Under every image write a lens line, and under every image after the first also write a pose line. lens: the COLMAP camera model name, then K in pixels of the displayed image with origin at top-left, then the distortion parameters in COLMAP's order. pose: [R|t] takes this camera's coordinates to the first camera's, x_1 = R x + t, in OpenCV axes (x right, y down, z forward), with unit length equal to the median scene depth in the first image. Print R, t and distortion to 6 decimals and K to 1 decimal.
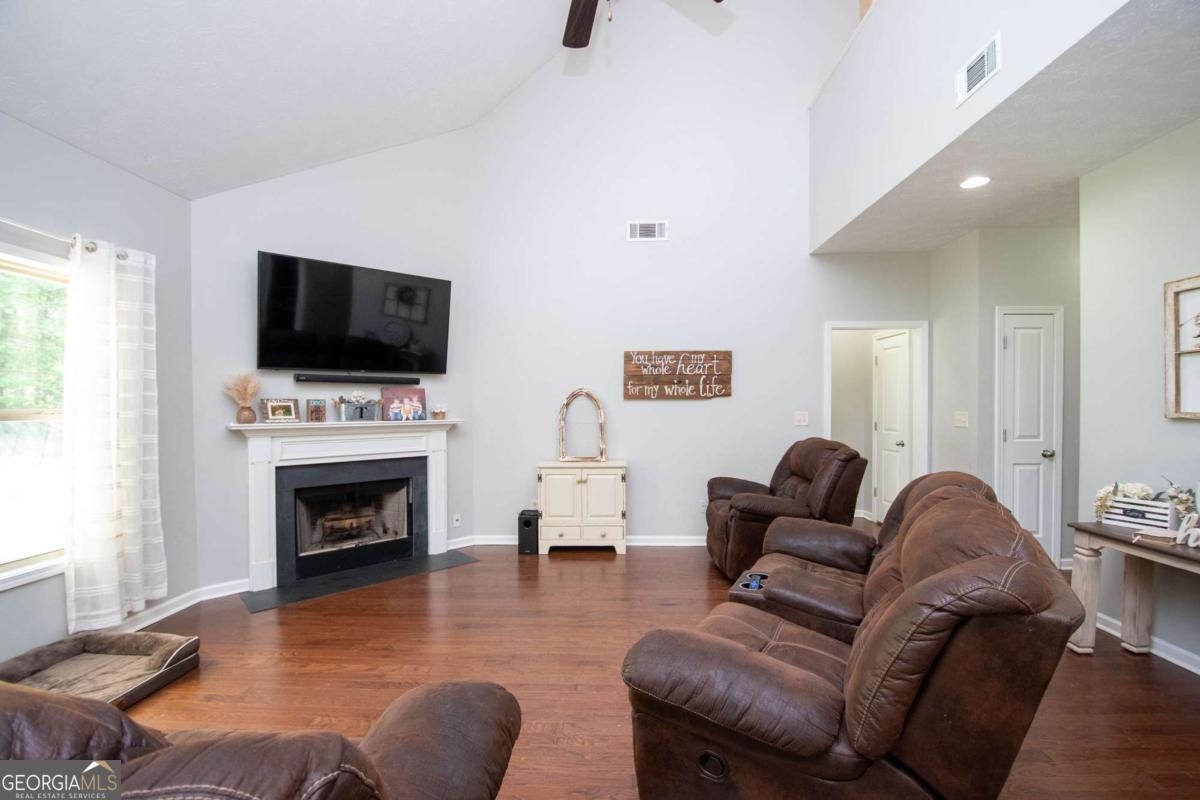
lens RADIAL K [[529.8, 0, 597.6], [0, 529.8, 411.2], [0, 0, 1]] dist [0.004515, -0.018071]
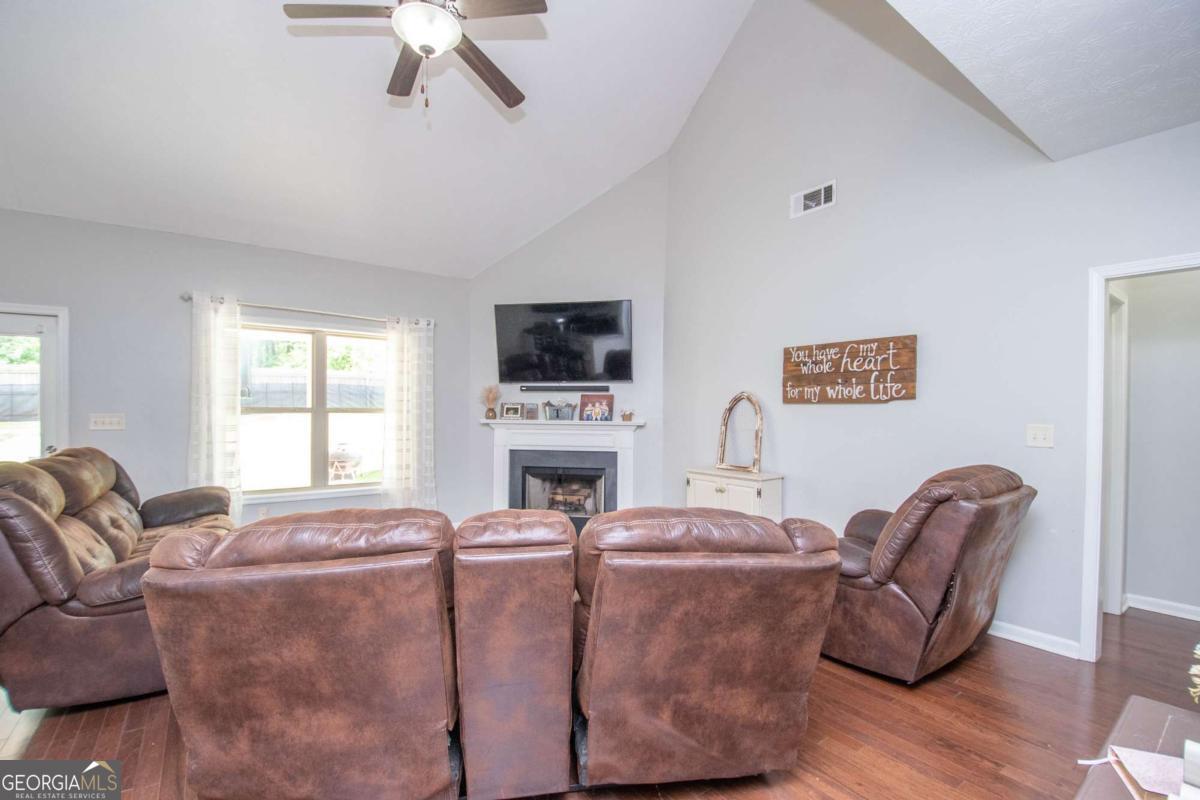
lens RADIAL K [[529.8, 0, 597.6], [0, 529.8, 411.2], [0, 0, 1]] dist [0.004515, -0.018071]
pose [[0.616305, 0.011504, -0.787424, 0.546896], [-0.018841, 0.999822, -0.000140, -0.004021], [0.787282, 0.014922, 0.616412, 0.232647]]
